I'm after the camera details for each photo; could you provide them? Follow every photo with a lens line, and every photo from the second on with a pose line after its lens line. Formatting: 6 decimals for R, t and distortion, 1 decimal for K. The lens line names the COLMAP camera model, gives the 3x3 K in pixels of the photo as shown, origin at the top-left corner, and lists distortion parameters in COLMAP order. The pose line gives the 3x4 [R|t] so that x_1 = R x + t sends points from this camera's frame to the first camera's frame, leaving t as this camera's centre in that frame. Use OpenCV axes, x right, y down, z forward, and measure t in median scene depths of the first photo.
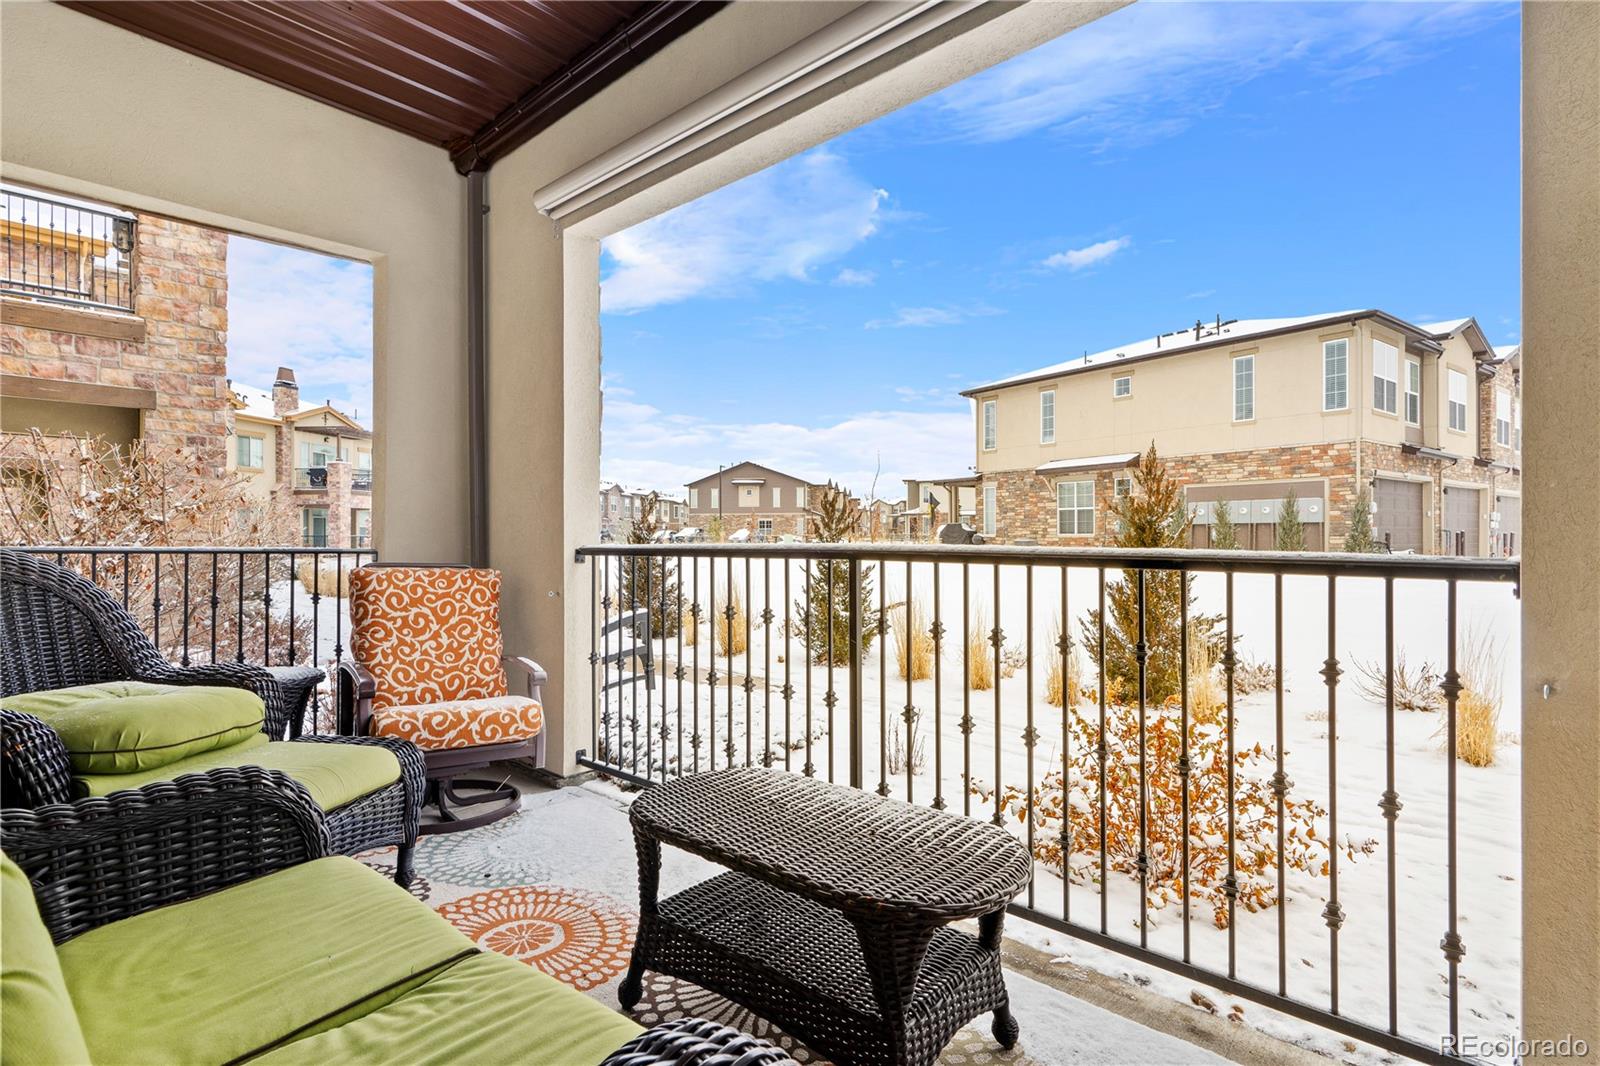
lens RADIAL K [[811.7, 0, 799.0], [0, 811.7, 540.6], [0, 0, 1]] dist [-0.009300, 0.000236]
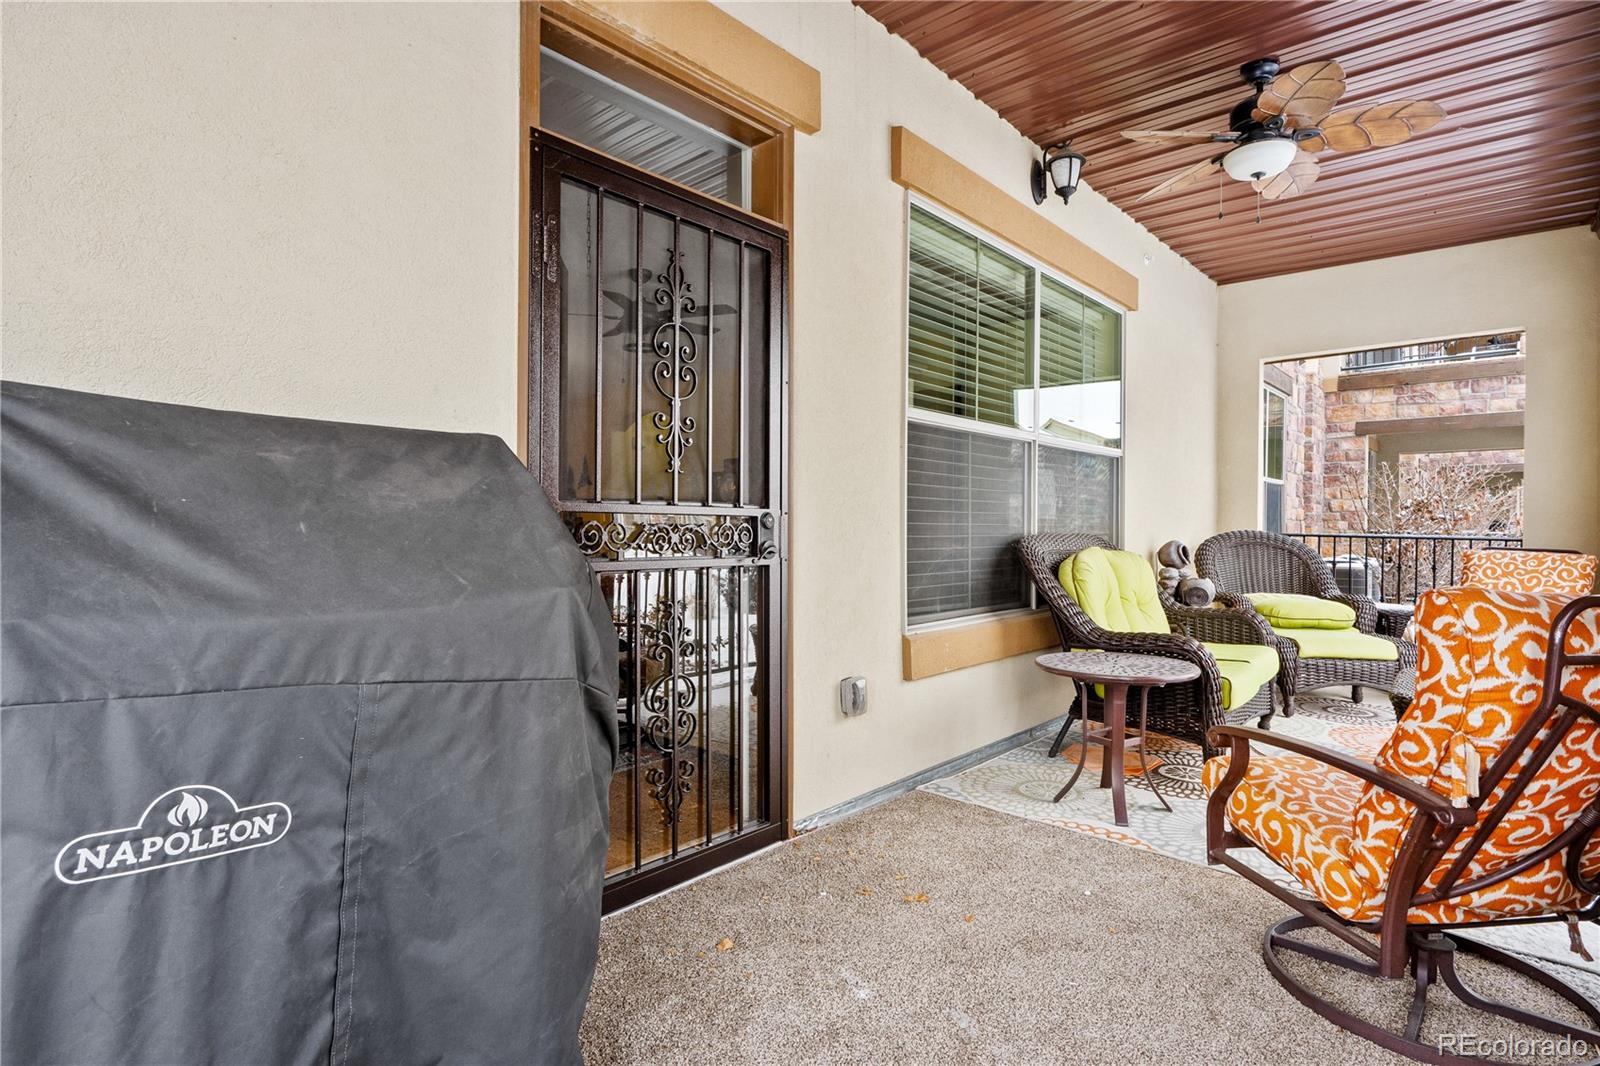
lens RADIAL K [[811.7, 0, 799.6], [0, 811.7, 532.0], [0, 0, 1]] dist [-0.009300, 0.000236]
pose [[-0.003963, 0.006968, -0.999968, 0.939996], [-0.005636, 0.999960, 0.006991, -0.002792], [0.999976, 0.005664, -0.003924, -0.253749]]
